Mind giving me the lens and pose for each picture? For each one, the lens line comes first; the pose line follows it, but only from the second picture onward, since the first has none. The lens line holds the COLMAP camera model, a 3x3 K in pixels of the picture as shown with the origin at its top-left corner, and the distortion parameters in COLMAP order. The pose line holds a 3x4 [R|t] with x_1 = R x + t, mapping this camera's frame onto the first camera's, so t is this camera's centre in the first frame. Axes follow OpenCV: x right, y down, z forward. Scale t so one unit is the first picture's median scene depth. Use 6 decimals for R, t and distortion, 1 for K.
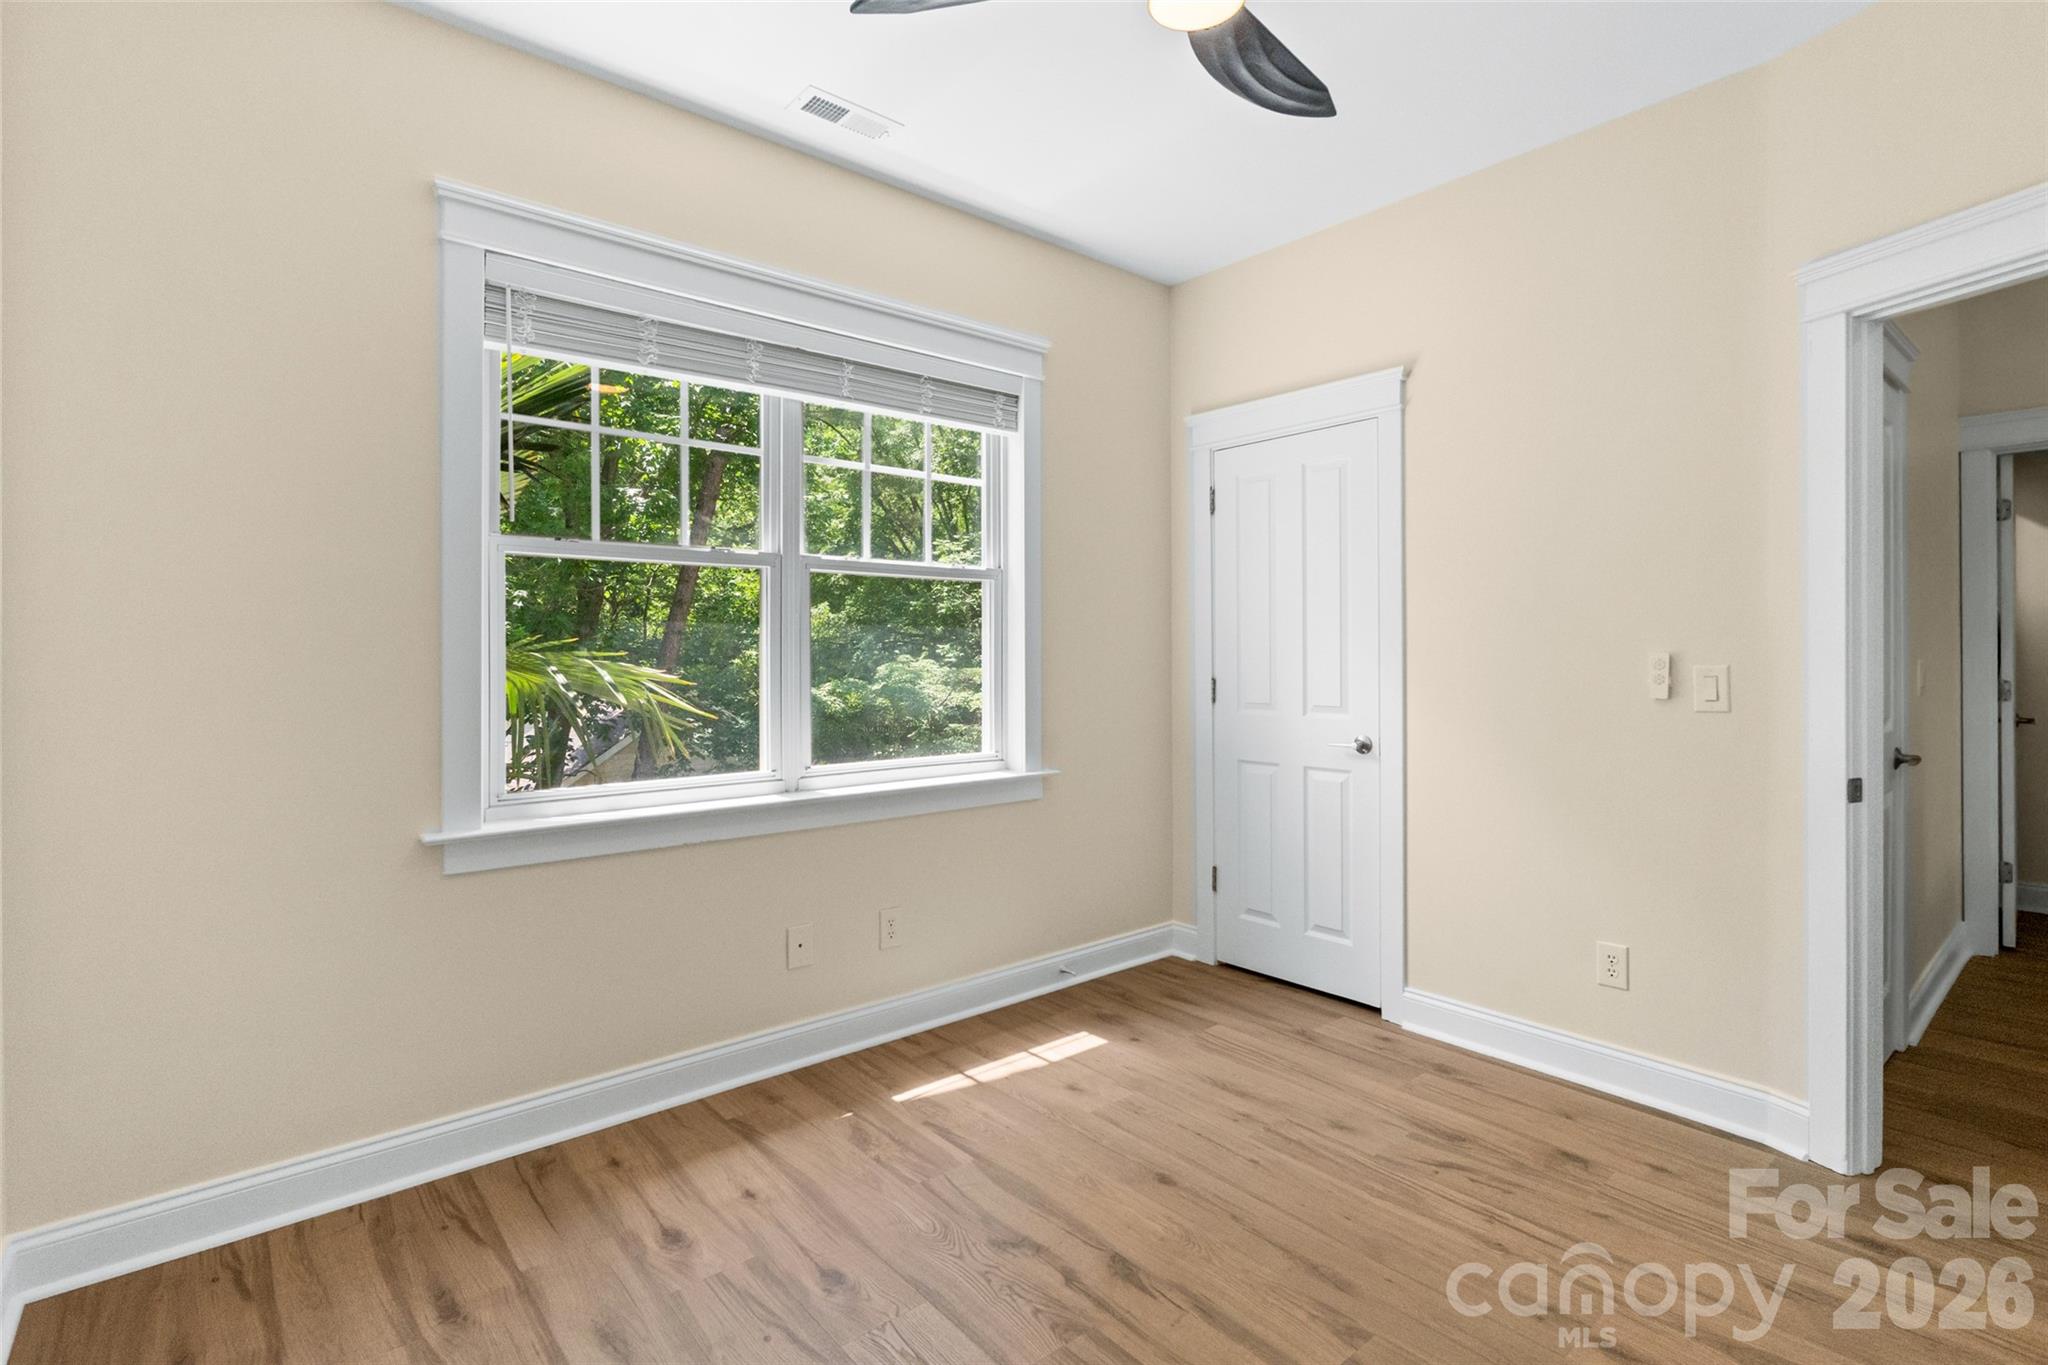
lens RADIAL K [[956.2, 0, 1037.1], [0, 956.2, 669.6], [0, 0, 1]] dist [-0.008087, 0.001970]
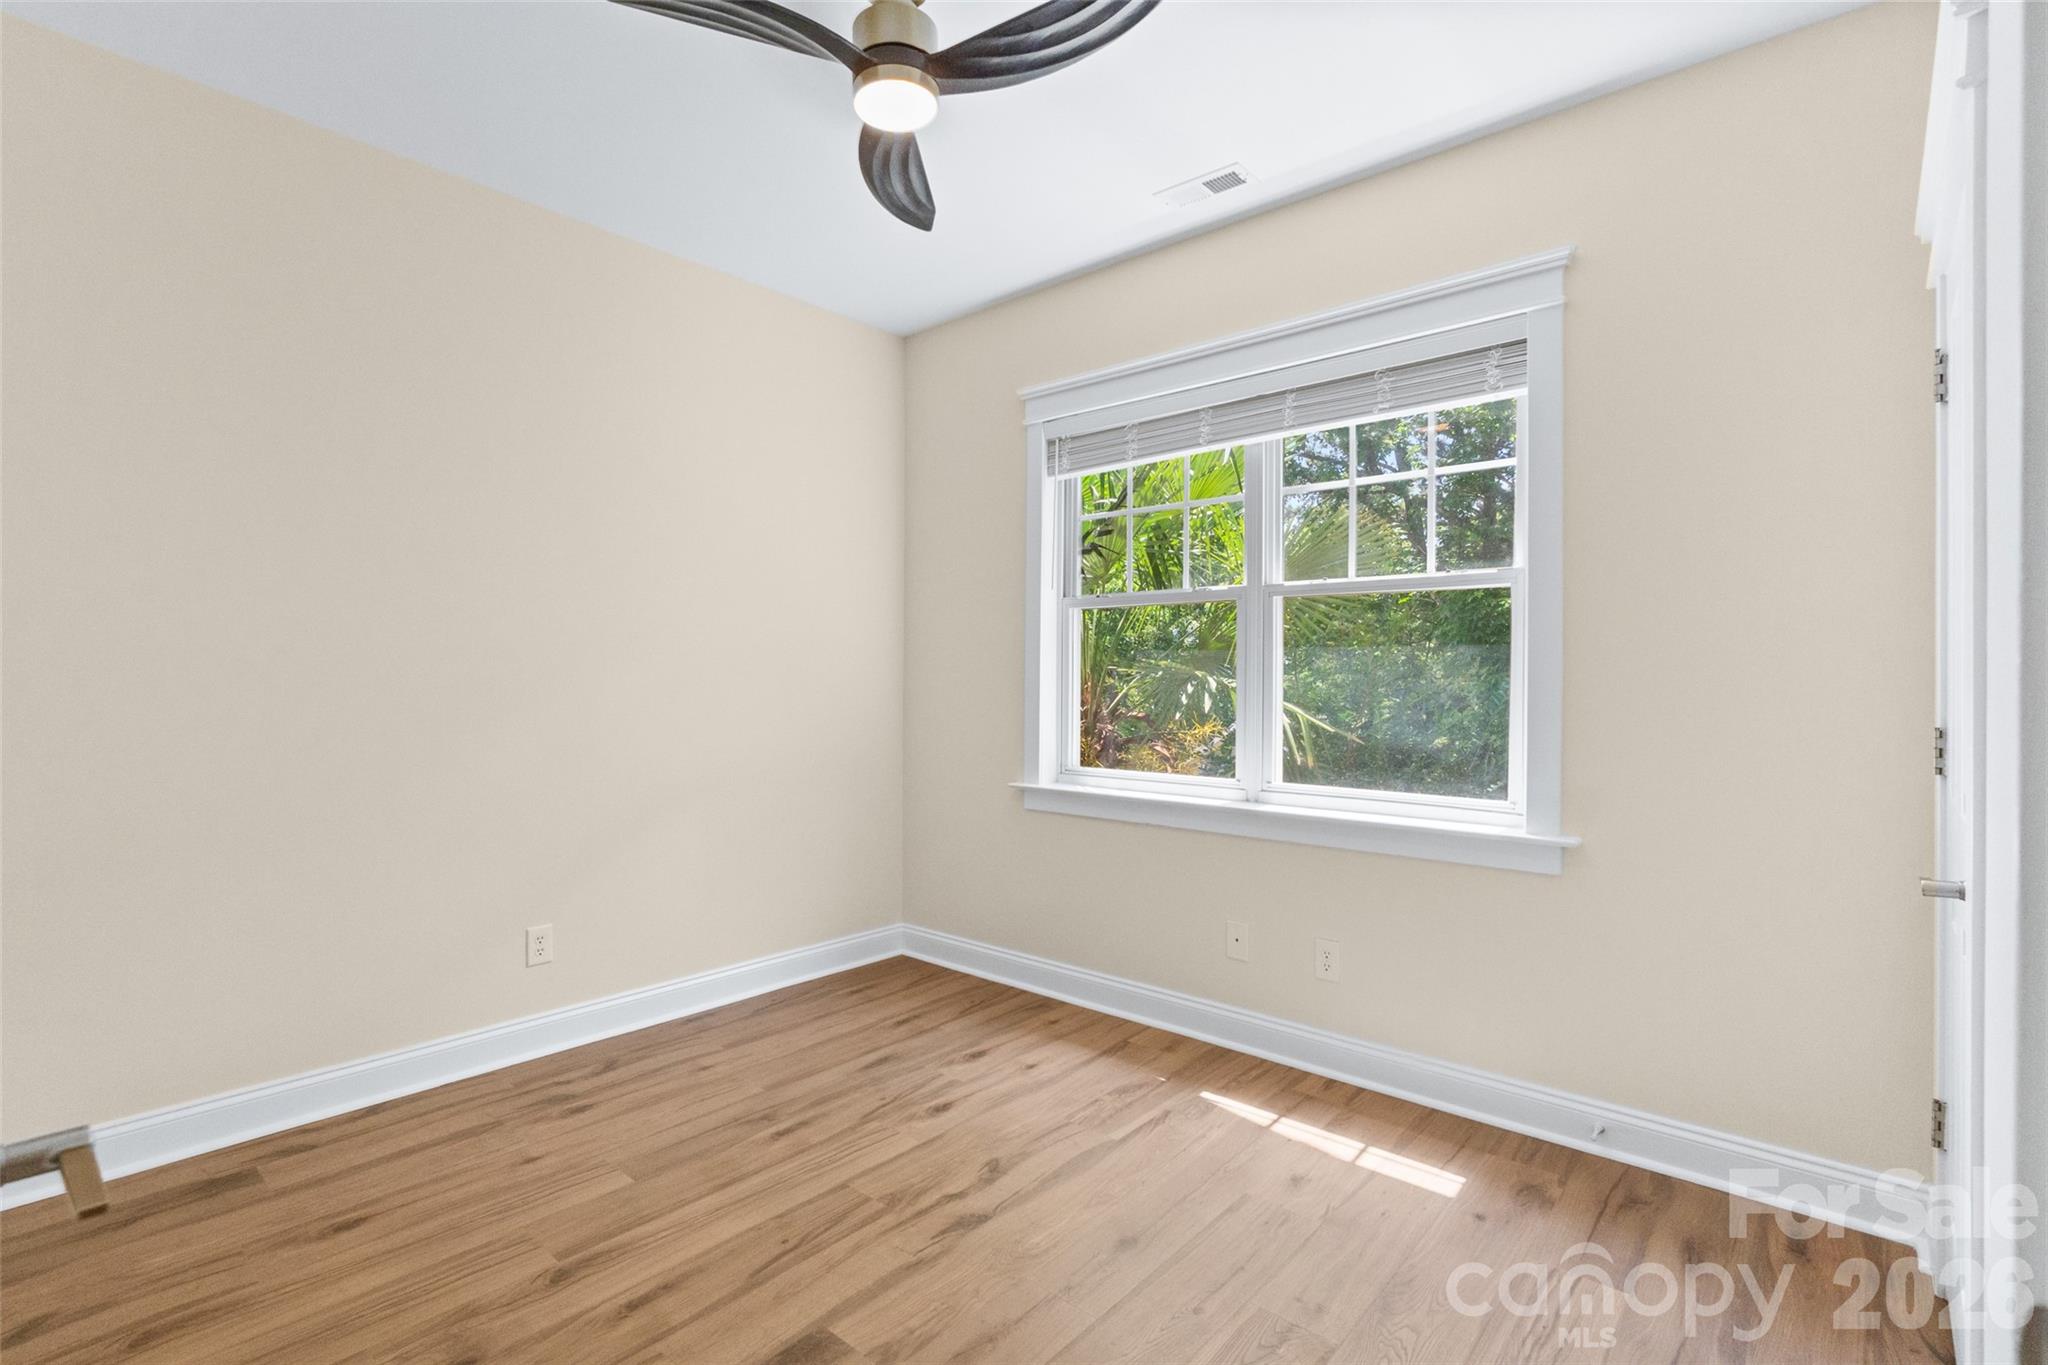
lens RADIAL K [[956.2, 0, 1018.7], [0, 956.2, 682.5], [0, 0, 1]] dist [-0.008087, 0.001970]
pose [[0.145346, 0.015400, -0.989261, 0.857557], [-0.014119, 0.999809, 0.013490, -0.021887], [0.989280, 0.012006, 0.145536, 0.623072]]
